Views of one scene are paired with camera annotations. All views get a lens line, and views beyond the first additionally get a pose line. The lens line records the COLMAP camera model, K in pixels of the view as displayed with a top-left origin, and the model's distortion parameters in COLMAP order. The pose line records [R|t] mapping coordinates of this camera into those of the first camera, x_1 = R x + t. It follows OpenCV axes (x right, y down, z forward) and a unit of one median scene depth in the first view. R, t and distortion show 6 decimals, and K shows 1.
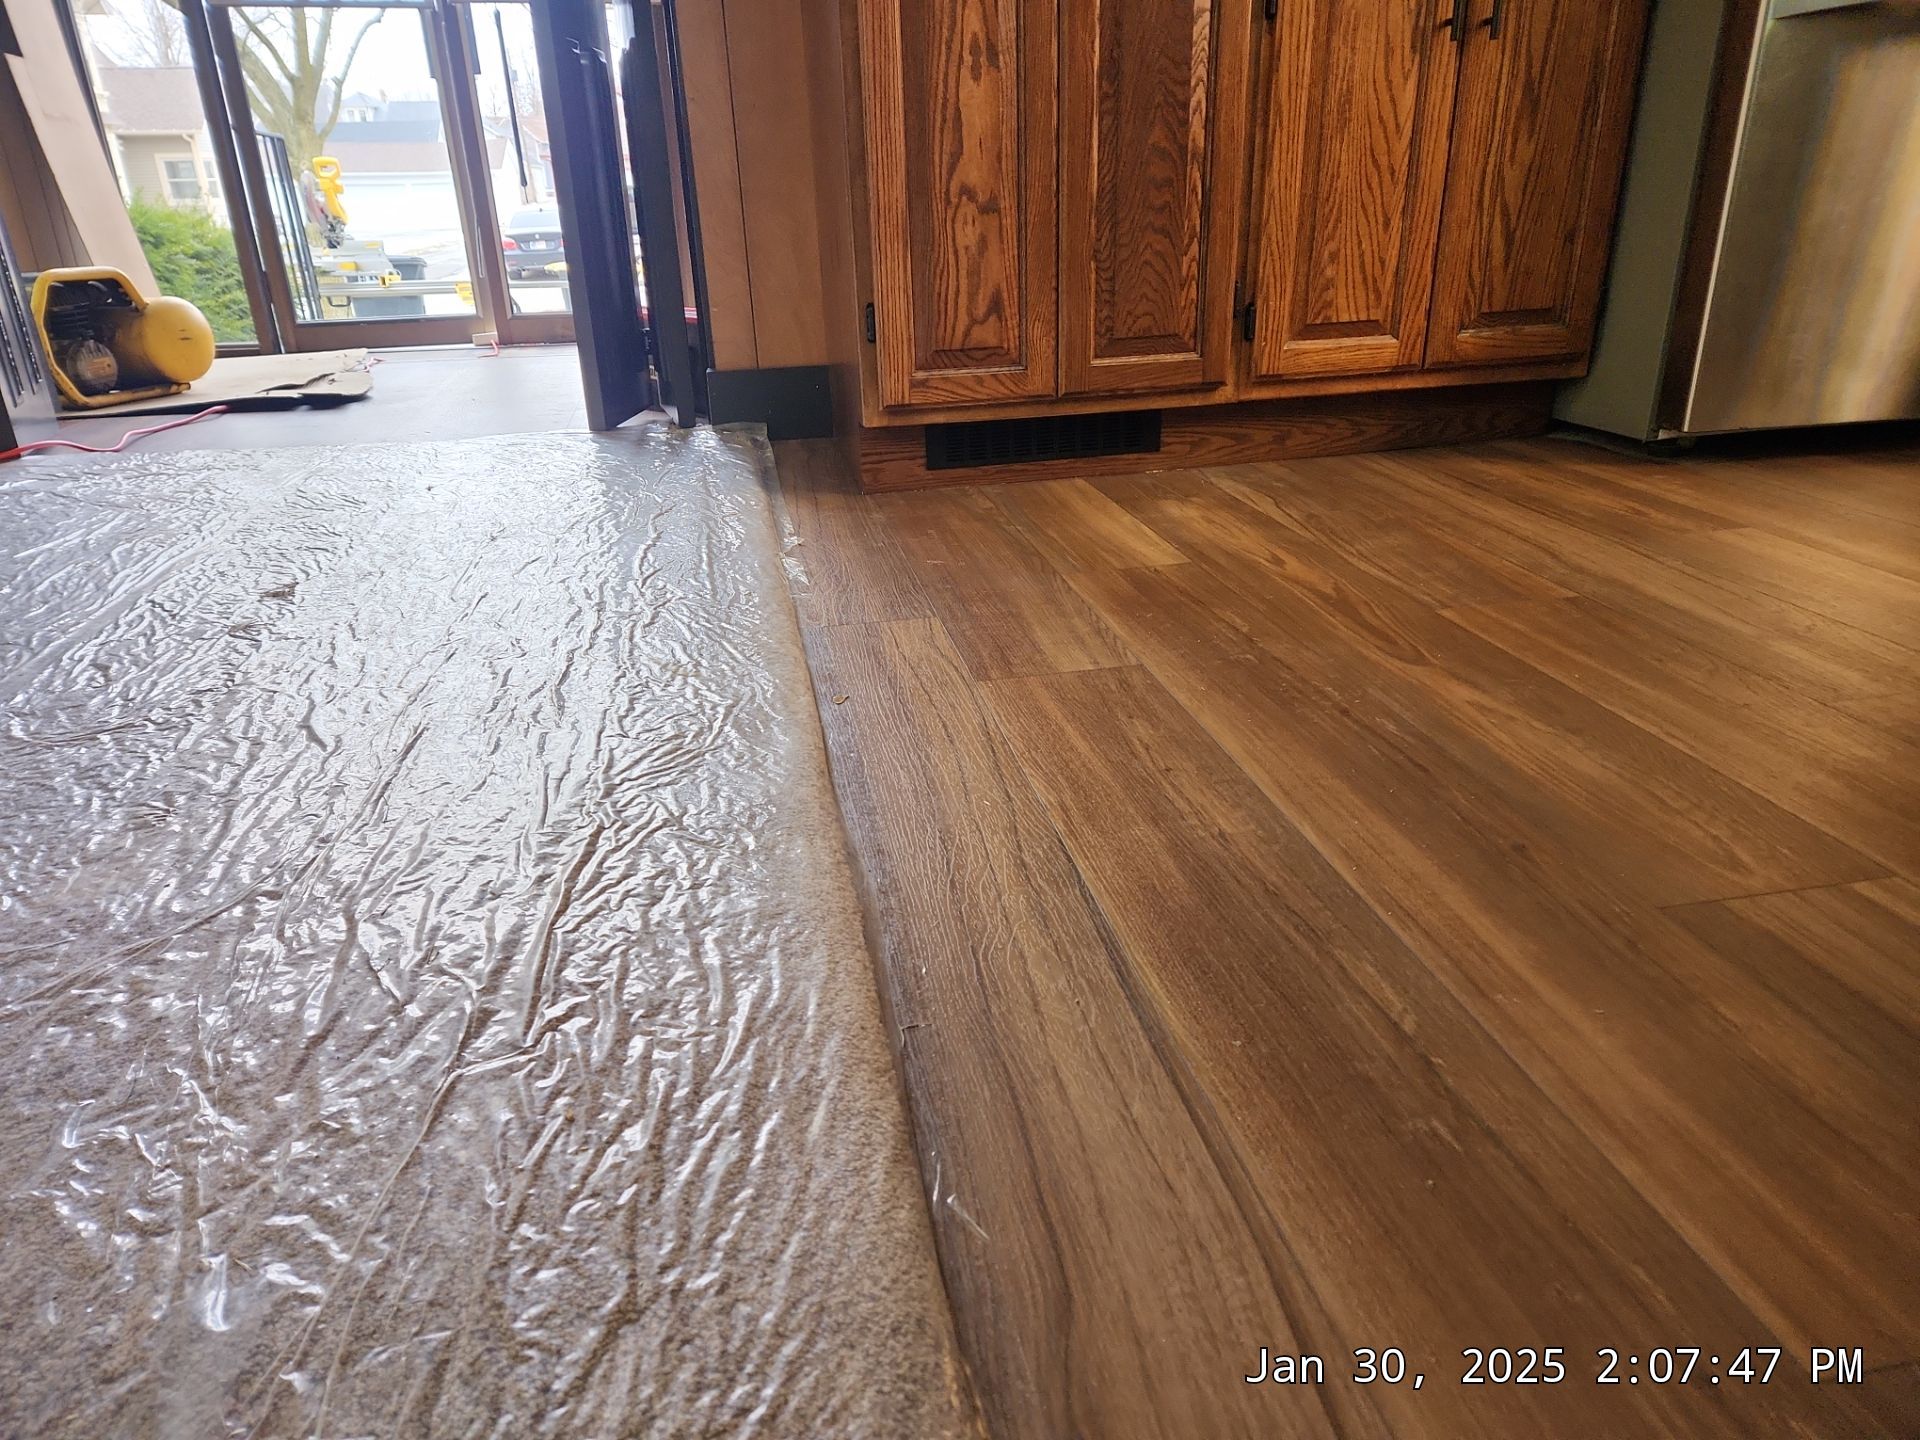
lens RADIAL K [[1270.5, 0, 951.8], [0, 1270.5, 731.0], [0, 0, 1]] dist [0.081155, -0.060261]
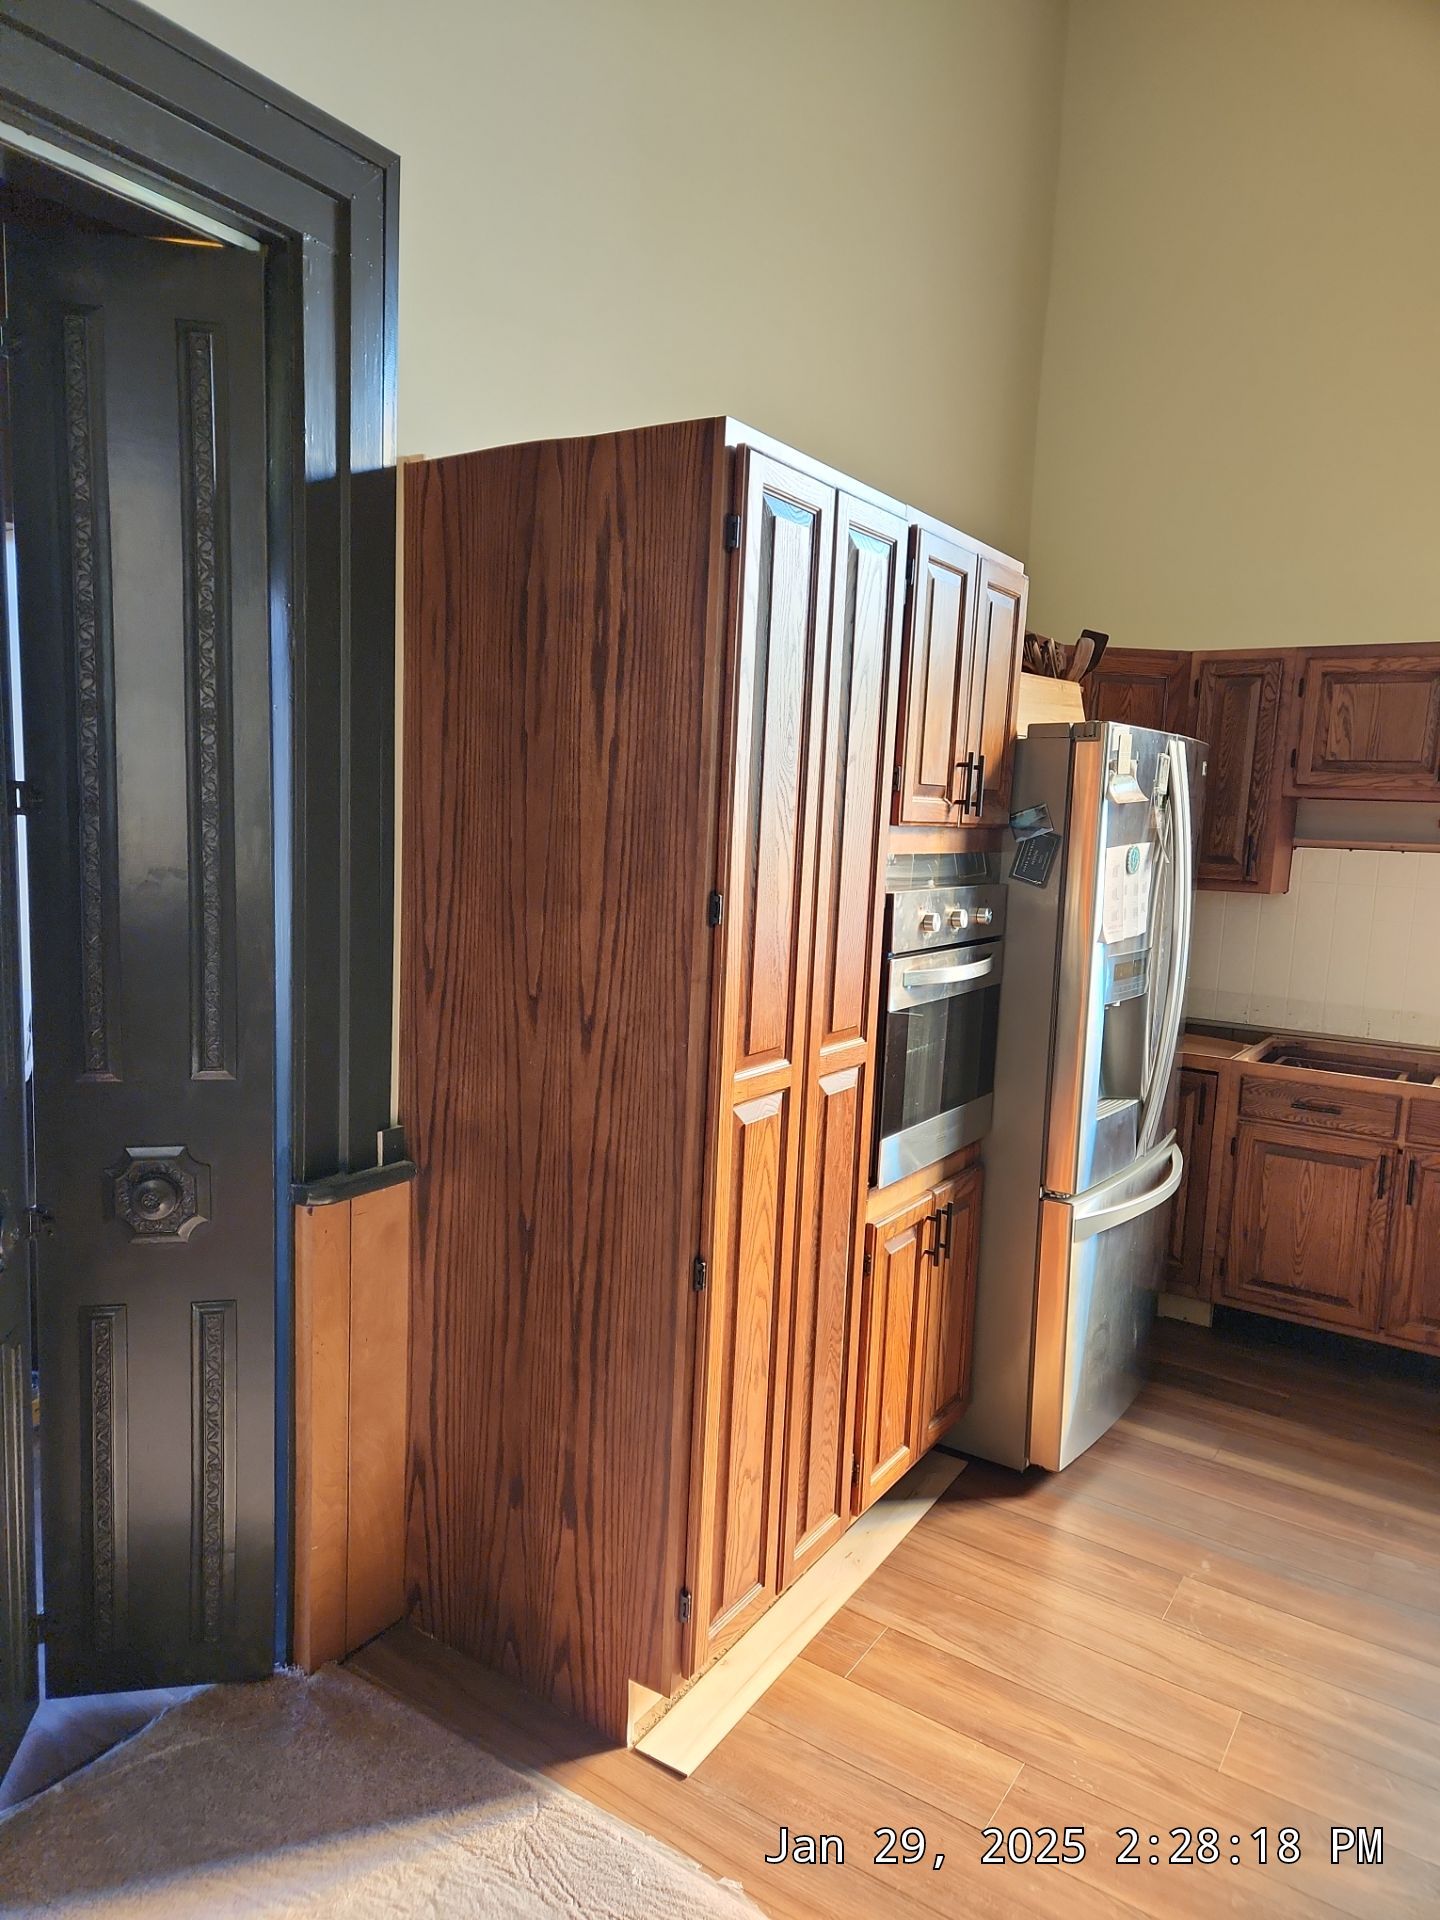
lens RADIAL K [[1270.5, 0, 698.4], [0, 1270.5, 971.0], [0, 0, 1]] dist [0.081155, -0.060261]
pose [[0.698281, -0.029756, 0.715205, -0.814259], [0.221505, 0.959079, -0.176361, -0.632297], [-0.680690, 0.281571, 0.676298, 0.092266]]
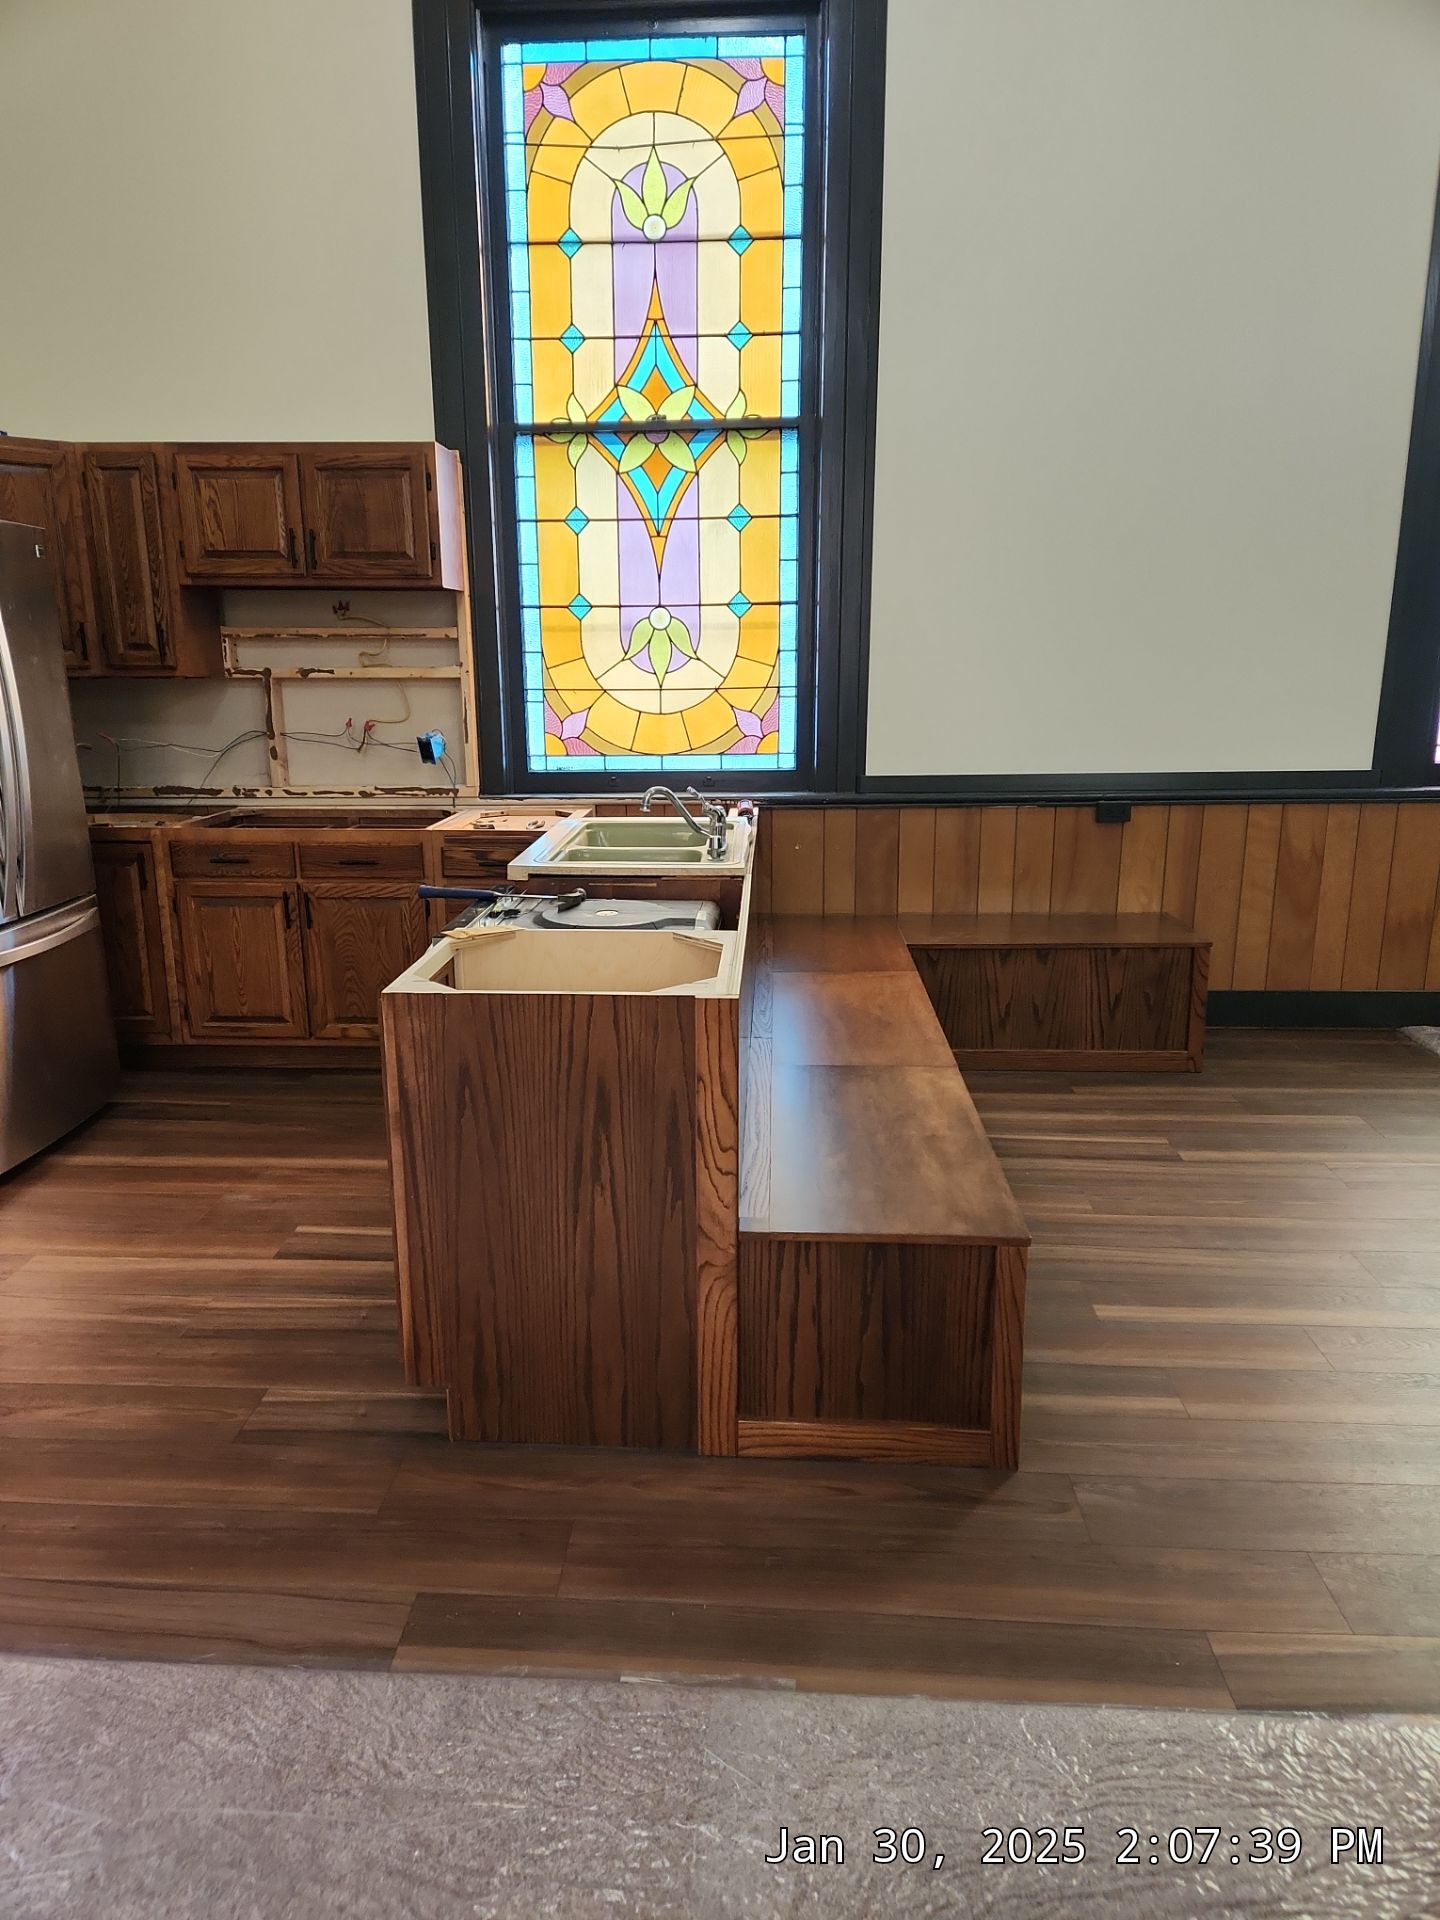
lens RADIAL K [[1270.5, 0, 694.0], [0, 1270.5, 964.3], [0, 0, 1]] dist [0.081155, -0.060261]
pose [[0.244813, -0.197451, 0.949252, -0.742385], [0.378590, 0.920790, 0.093892, -0.314019], [-0.892601, 0.336392, 0.300174, -0.490067]]
